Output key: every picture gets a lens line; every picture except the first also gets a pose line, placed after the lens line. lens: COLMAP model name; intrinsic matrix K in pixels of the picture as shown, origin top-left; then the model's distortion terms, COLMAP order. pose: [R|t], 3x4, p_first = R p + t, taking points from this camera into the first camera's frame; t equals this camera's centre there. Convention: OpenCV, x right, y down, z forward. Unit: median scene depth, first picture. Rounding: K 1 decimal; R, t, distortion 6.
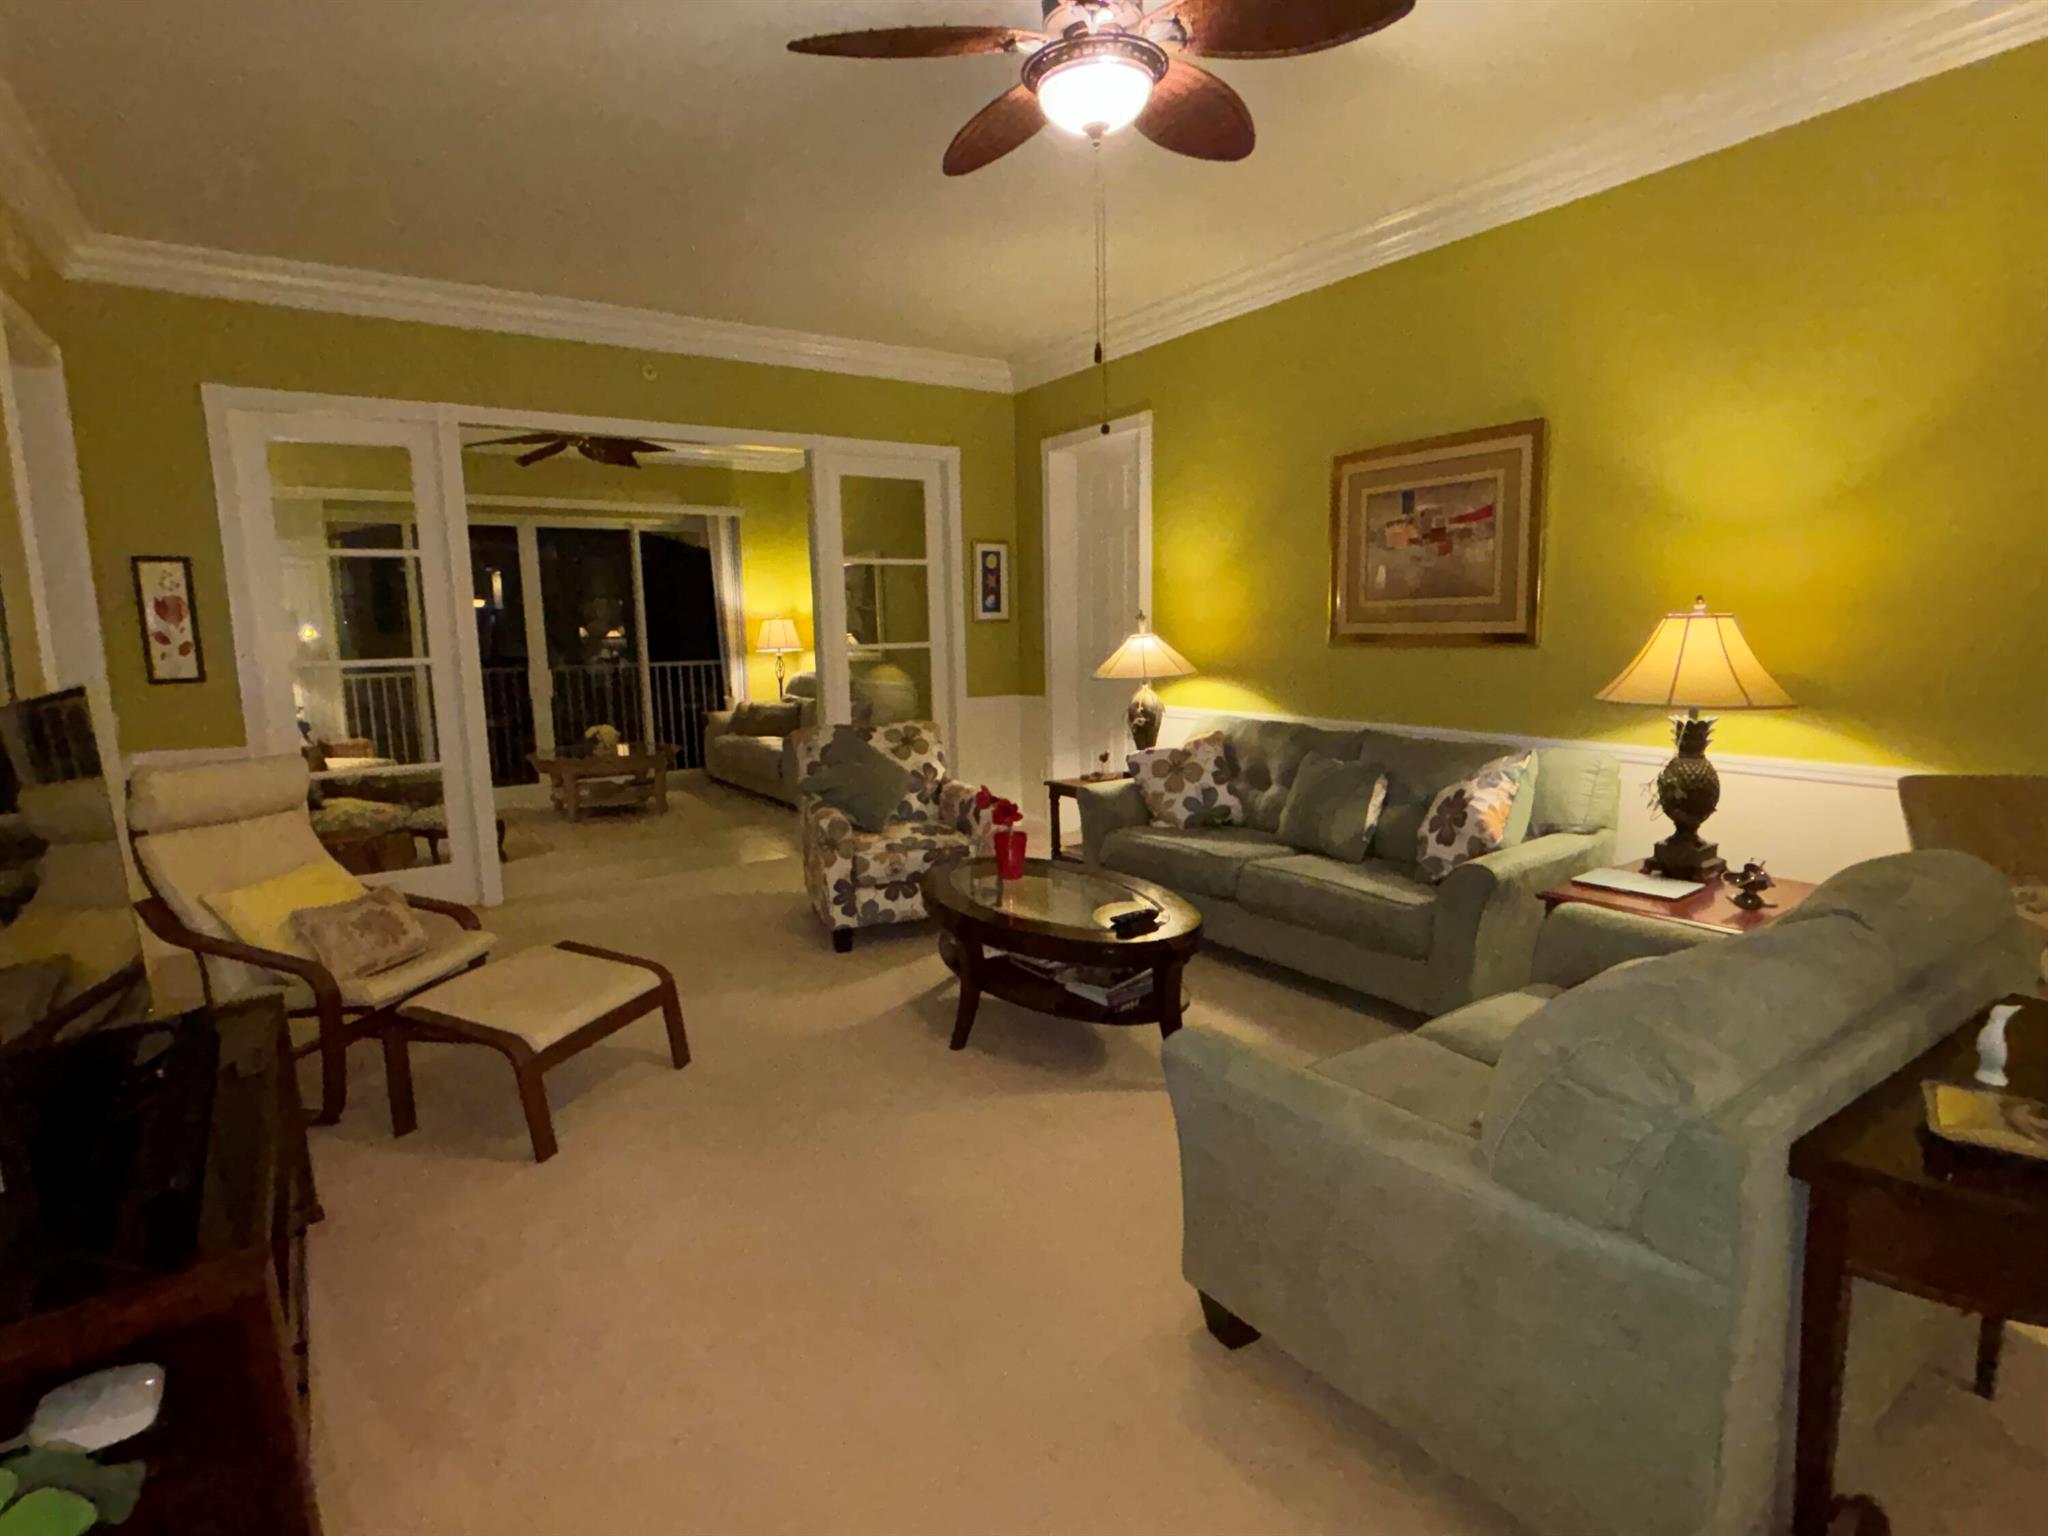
lens RADIAL K [[1046.3, 0, 1020.8], [0, 1046.3, 768.5], [0, 0, 1]] dist [0.020514, -0.012555]
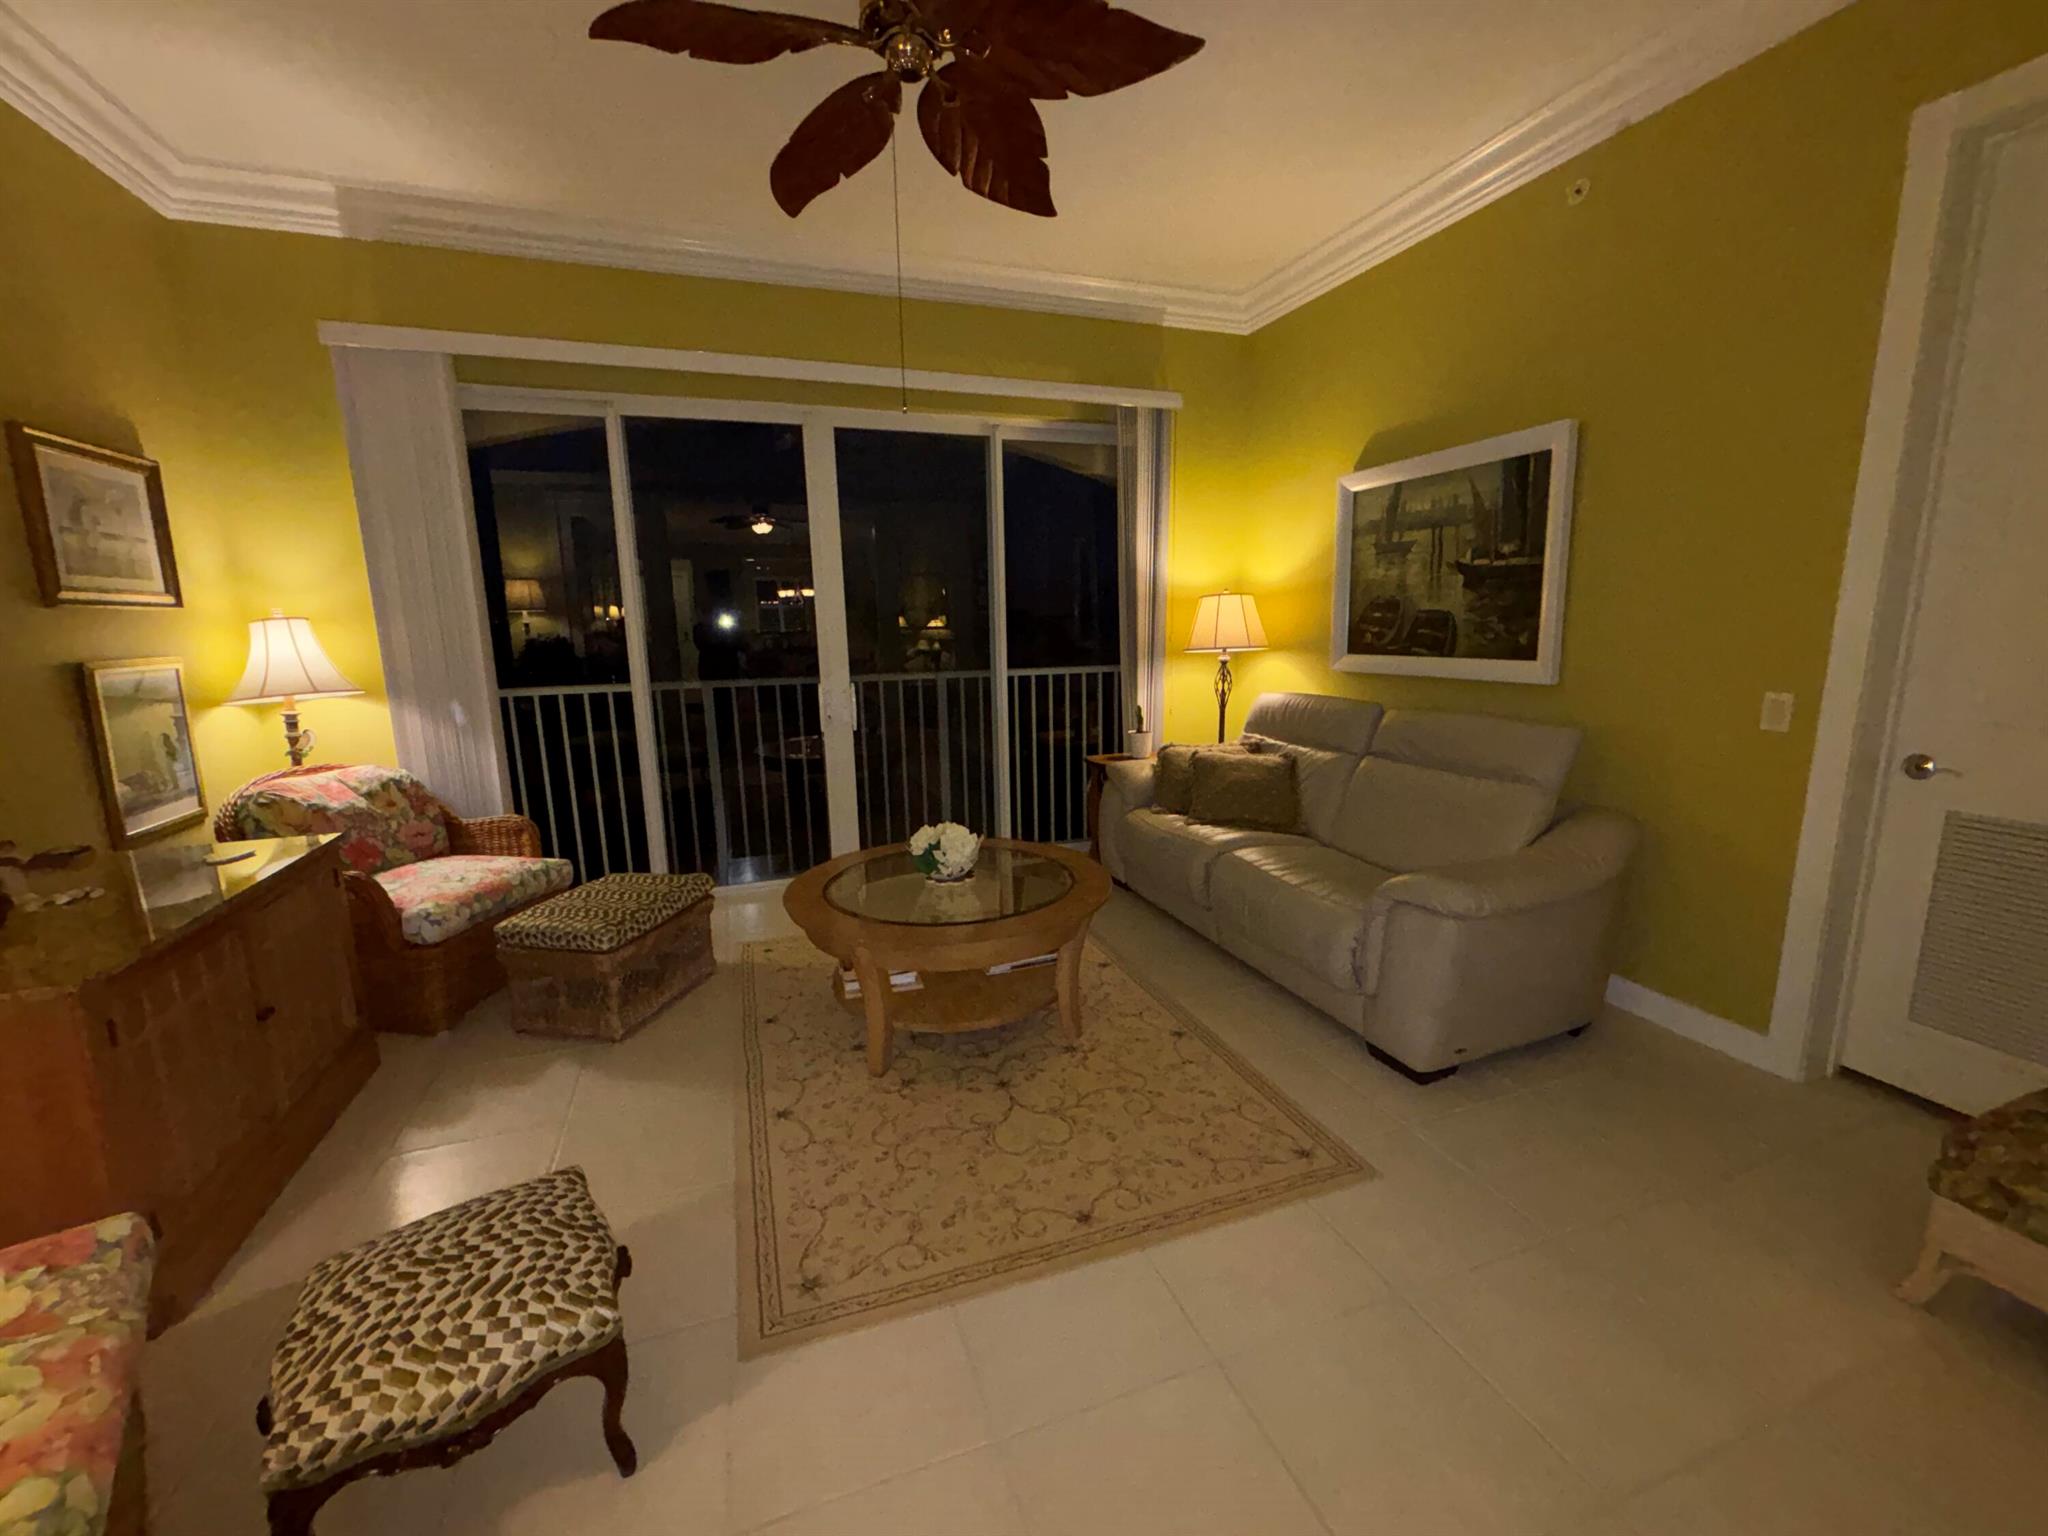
lens RADIAL K [[820.9, 0, 1018.3], [0, 820.9, 768.3], [0, 0, 1]] dist [0.001667, 0.000894]
pose [[0.968834, 0.047356, -0.243141, -0.479580], [-0.036878, 0.998192, 0.047467, -0.139180], [0.244949, -0.037021, 0.968829, 1.133435]]
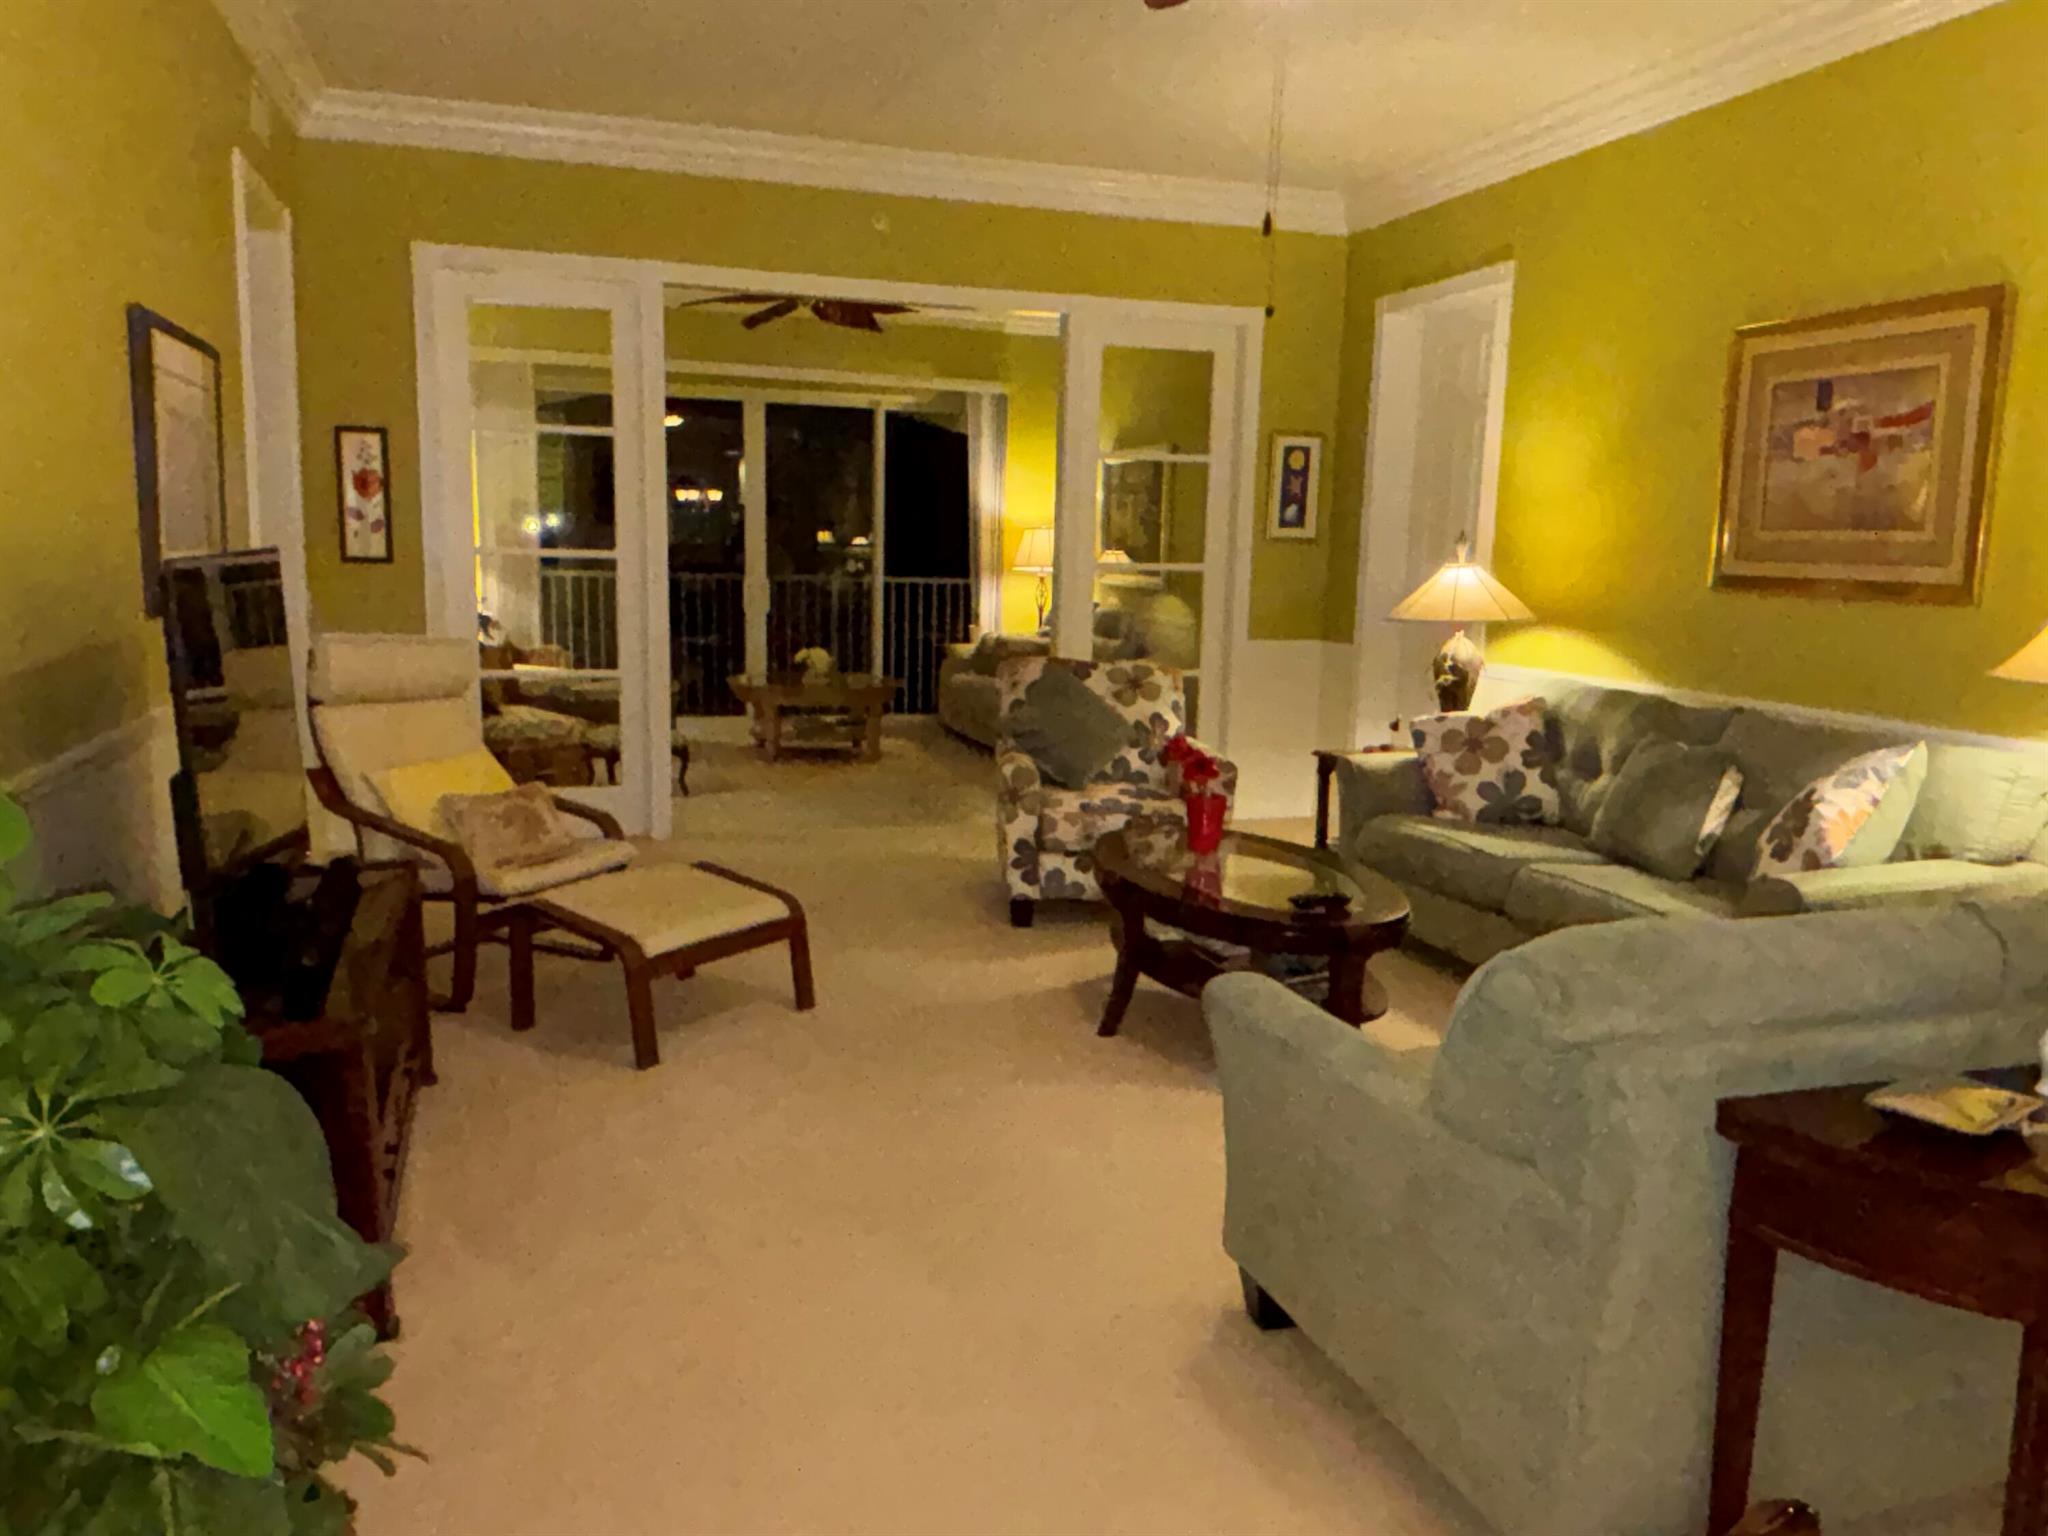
lens RADIAL K [[1497.1, 0, 1023.6], [0, 1497.1, 770.9], [0, 0, 1]] dist [0.096275, -0.150531]
pose [[0.959433, 0.087129, -0.268135, 0.135987], [-0.084364, 0.996196, 0.021841, 0.024518], [0.269018, 0.001666, 0.963134, -0.141012]]
